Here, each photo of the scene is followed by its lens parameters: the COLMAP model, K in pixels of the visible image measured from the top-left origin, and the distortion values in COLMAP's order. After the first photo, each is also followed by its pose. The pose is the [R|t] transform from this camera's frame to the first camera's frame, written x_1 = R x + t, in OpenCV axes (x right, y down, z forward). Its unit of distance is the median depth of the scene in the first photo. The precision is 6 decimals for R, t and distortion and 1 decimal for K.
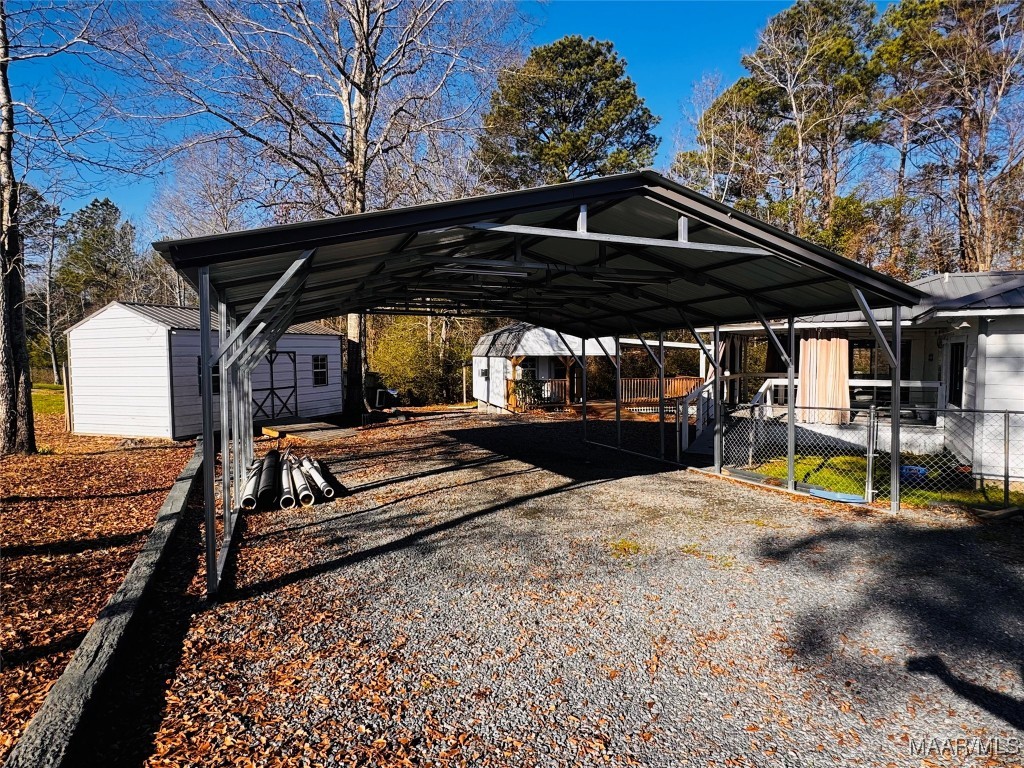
lens RADIAL K [[590.5, 0, 512.9], [0, 590.5, 382.3], [0, 0, 1]] dist [0.002683, -0.001830]
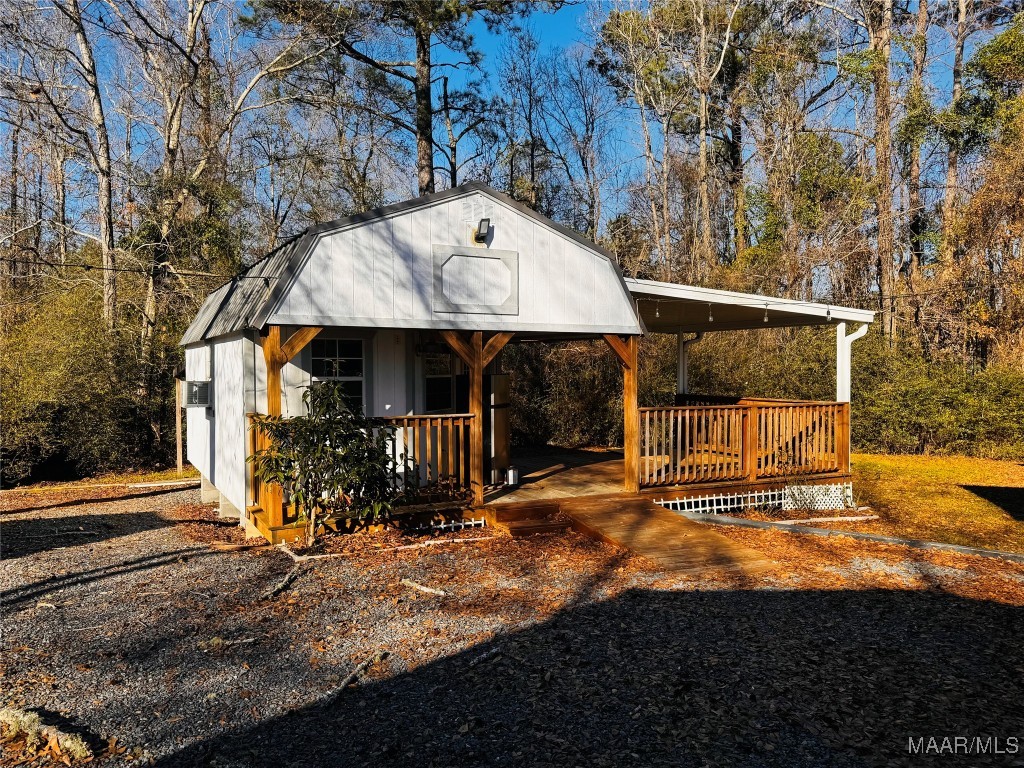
lens RADIAL K [[788.6, 0, 513.2], [0, 788.6, 389.0], [0, 0, 1]] dist [0.003441, 0.000499]
pose [[0.979455, -0.006169, 0.201570, 0.033768], [0.010554, 0.999730, -0.020685, -0.008892], [-0.201388, 0.022387, 0.979256, 0.628166]]
